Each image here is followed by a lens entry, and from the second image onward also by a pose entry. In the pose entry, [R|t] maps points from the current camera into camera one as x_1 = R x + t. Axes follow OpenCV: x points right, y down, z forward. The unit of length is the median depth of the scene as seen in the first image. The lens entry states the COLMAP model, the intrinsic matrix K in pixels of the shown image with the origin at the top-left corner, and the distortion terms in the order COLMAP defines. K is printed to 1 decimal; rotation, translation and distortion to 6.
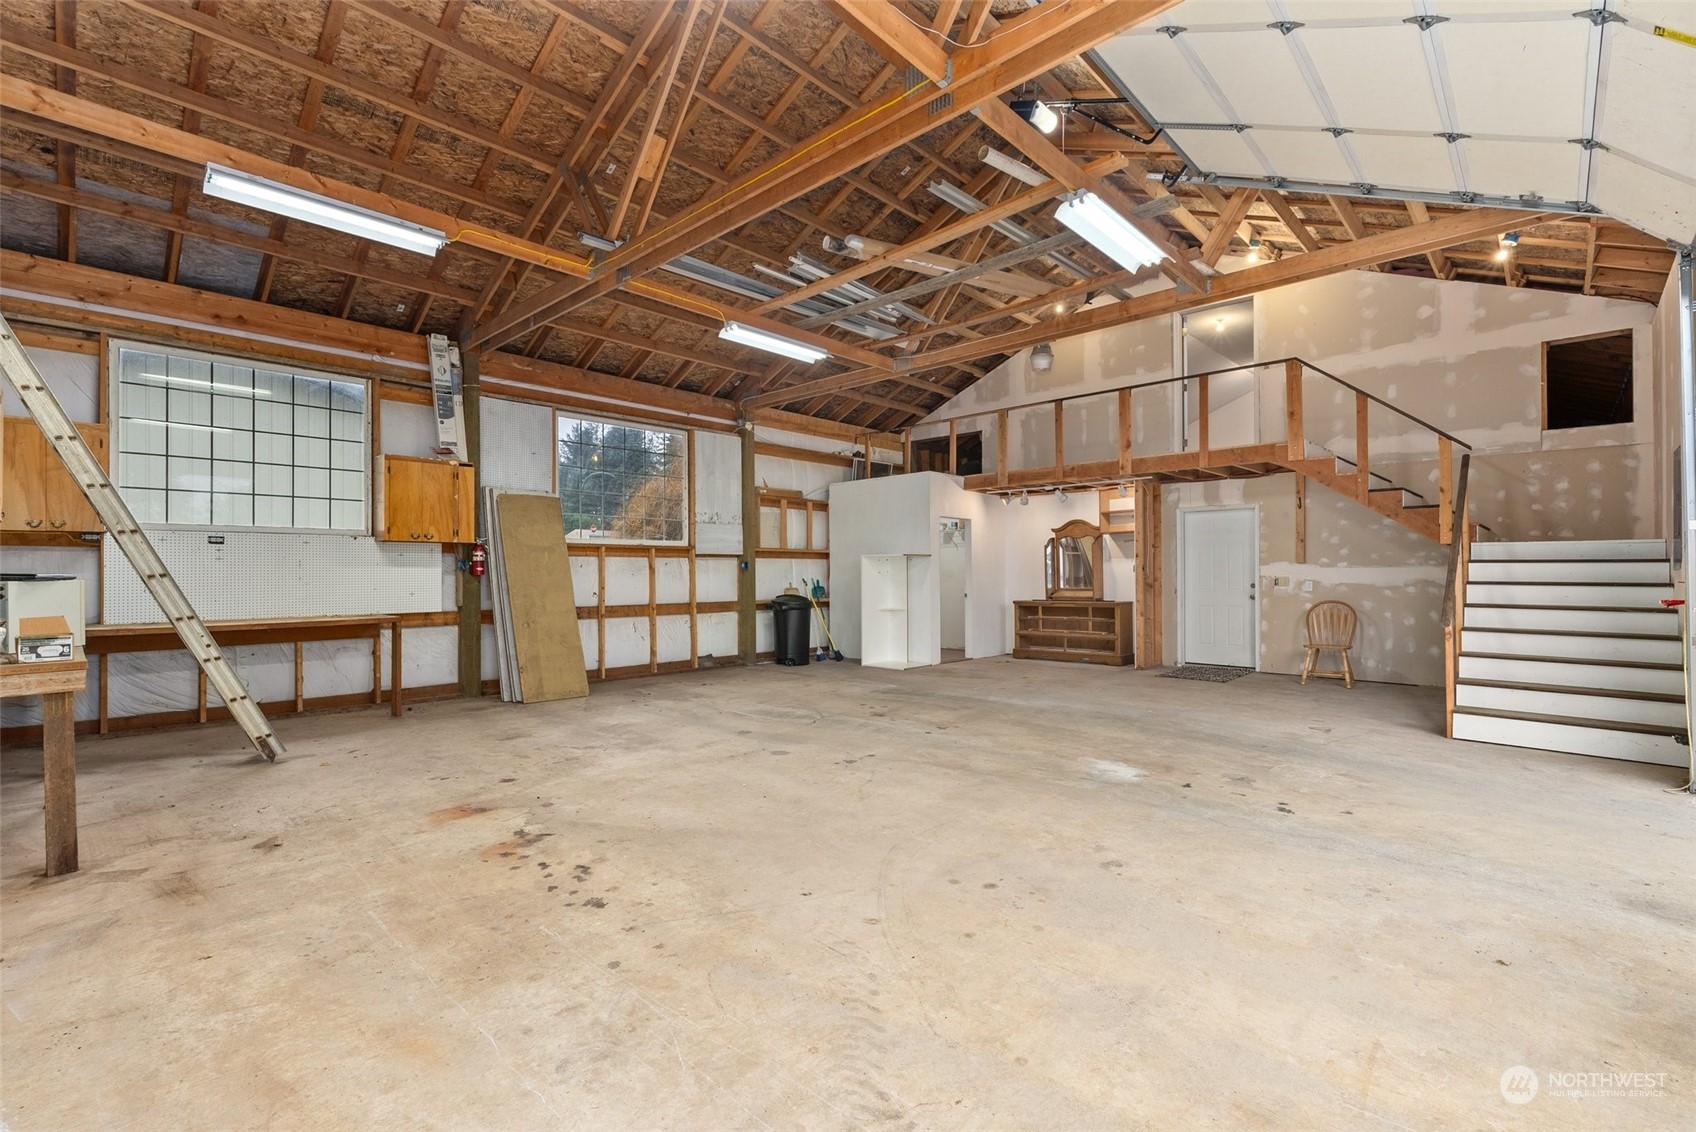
lens RADIAL K [[755.7, 0, 848.5], [0, 755.7, 569.6], [0, 0, 1]] dist [-0.002522, 0.000342]
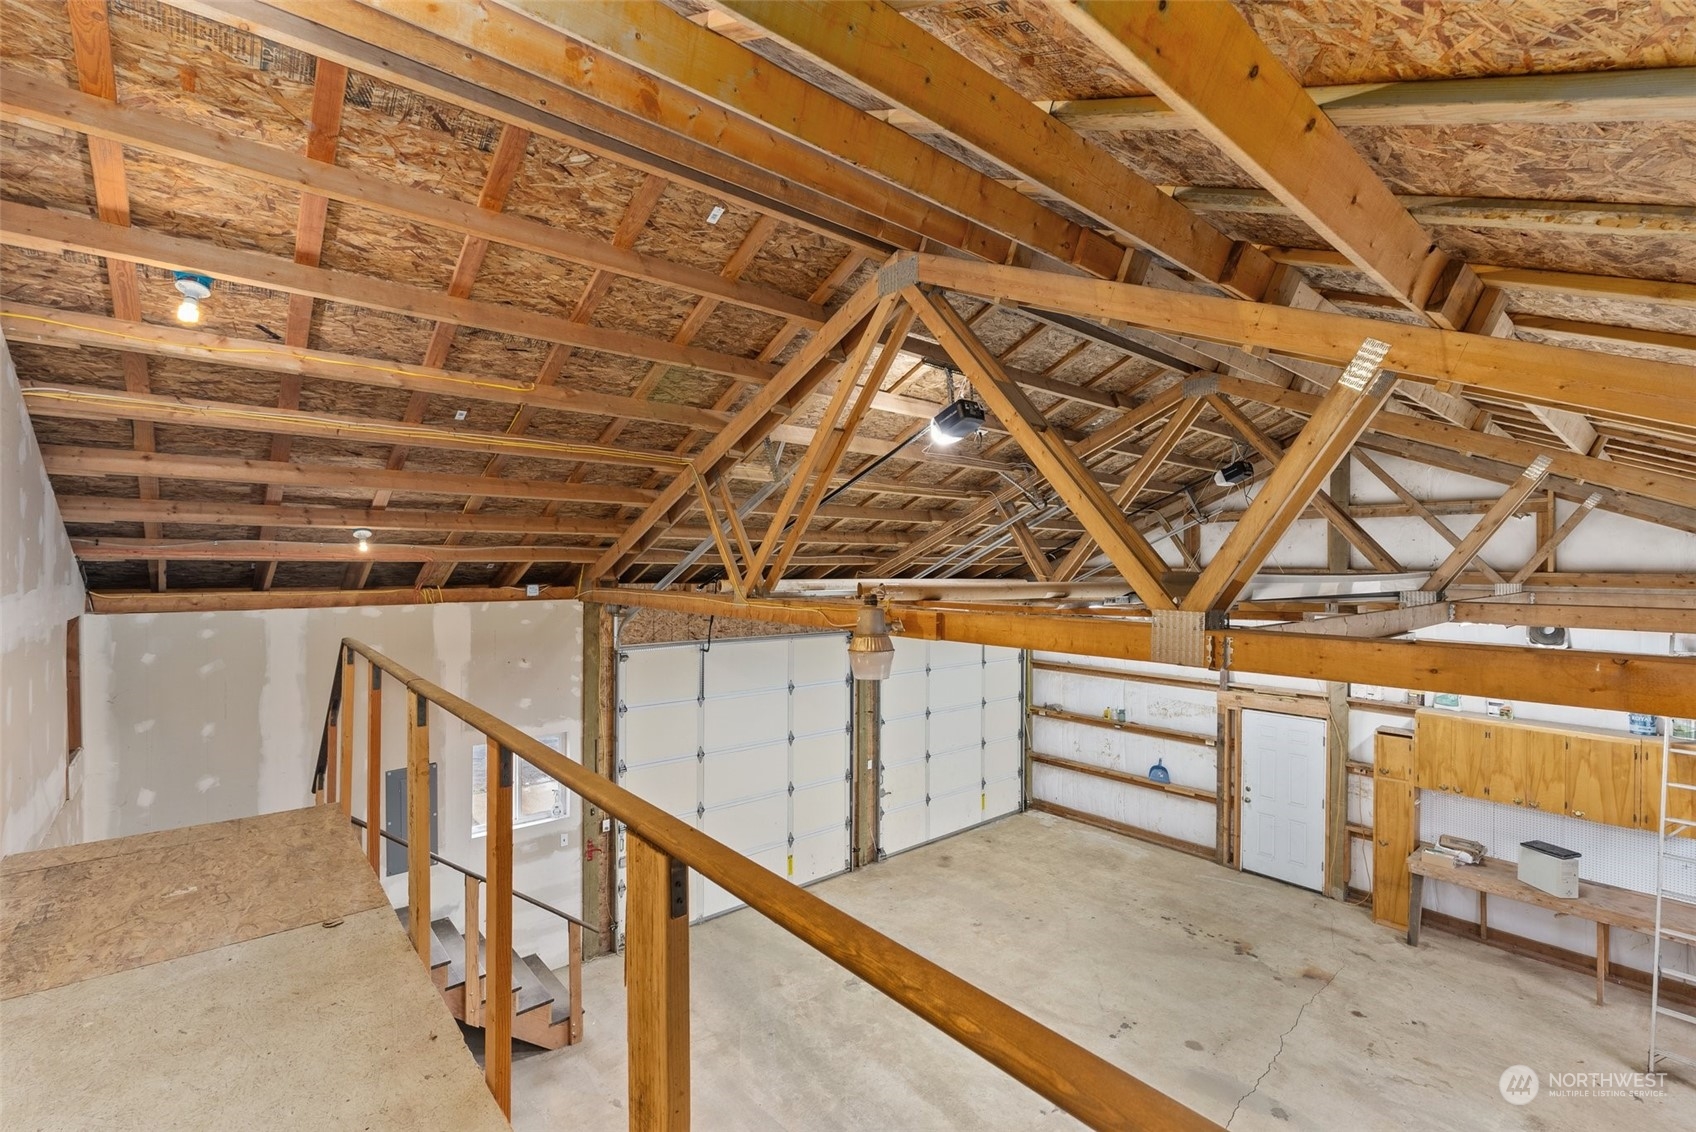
lens RADIAL K [[755.7, 0, 847.7], [0, 755.7, 568.1], [0, 0, 1]] dist [-0.002522, 0.000342]
pose [[-0.995092, -0.001756, 0.098935, 0.581208], [-0.001776, 0.999998, -0.000116, -0.877632], [-0.098934, -0.000291, -0.995094, 3.883206]]
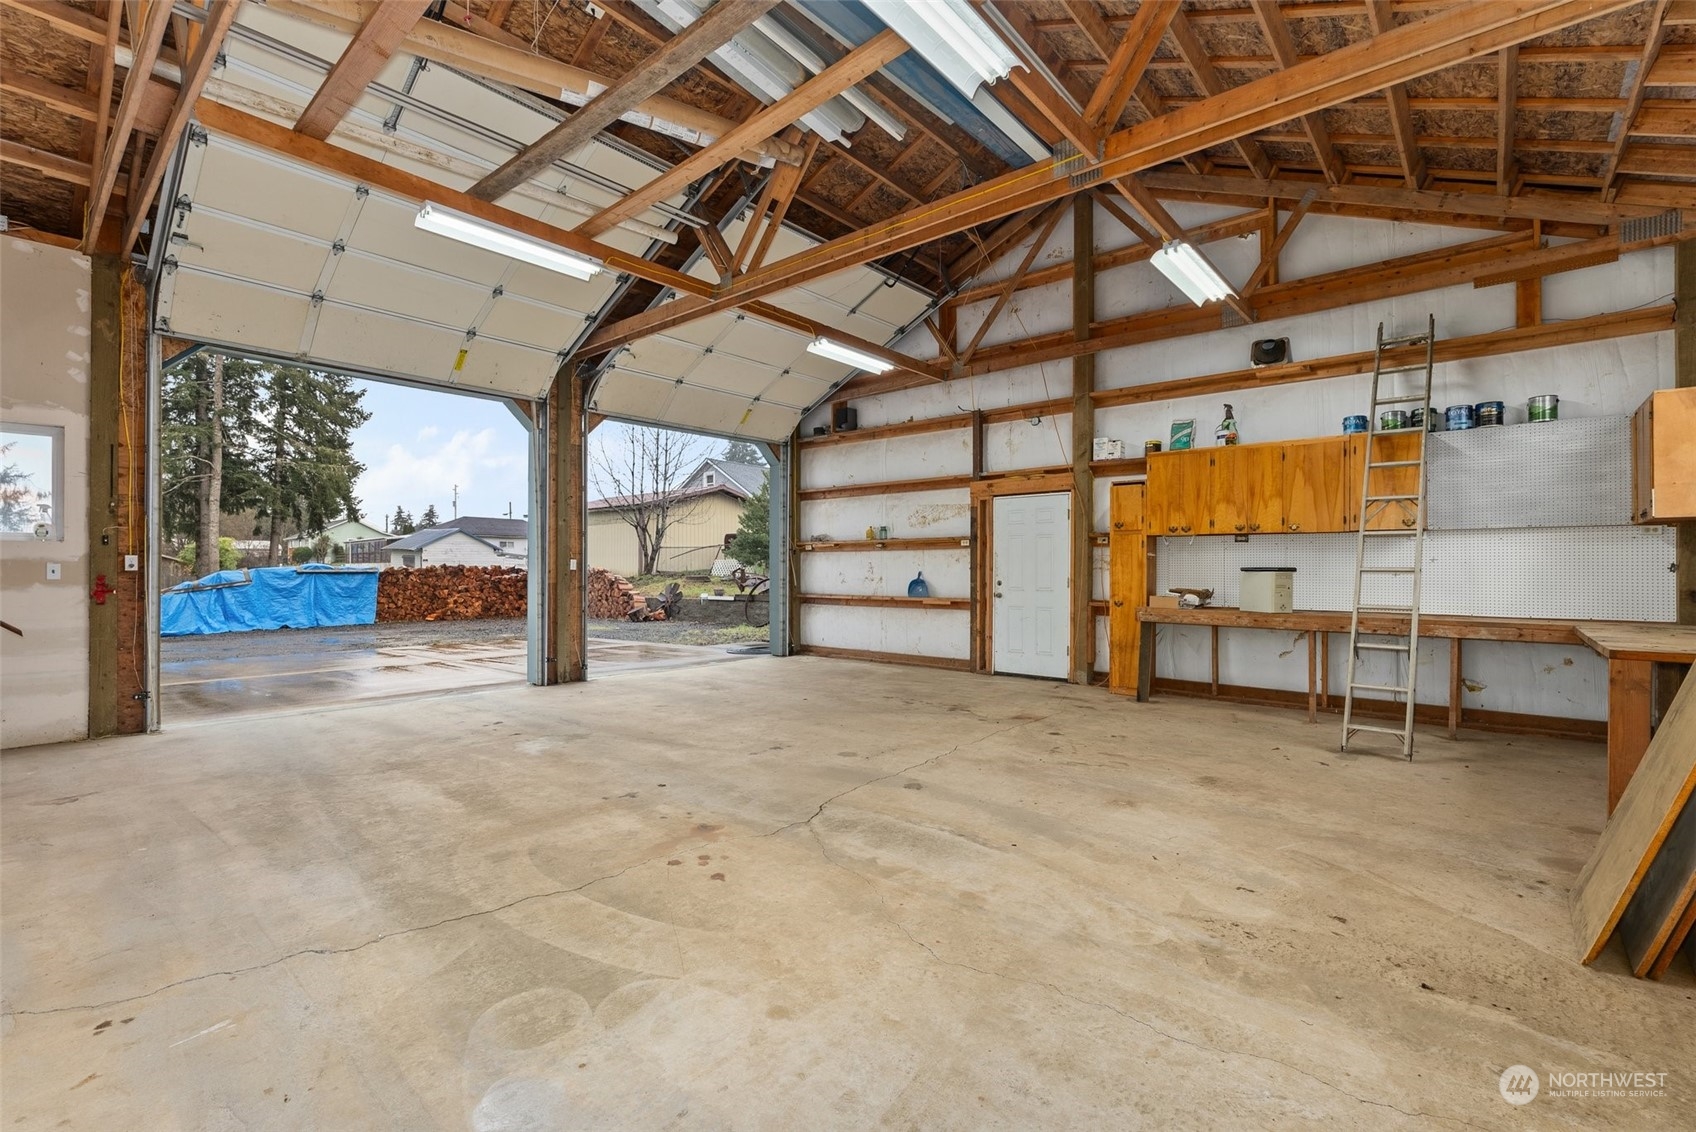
lens RADIAL K [[755.7, 0, 846.3], [0, 755.7, 566.3], [0, 0, 1]] dist [-0.002522, 0.000342]
pose [[-0.998972, 0.001453, -0.045304, -0.076075], [0.001651, 0.999989, -0.004341, 0.008226], [0.045297, -0.004412, -0.998964, 3.420077]]
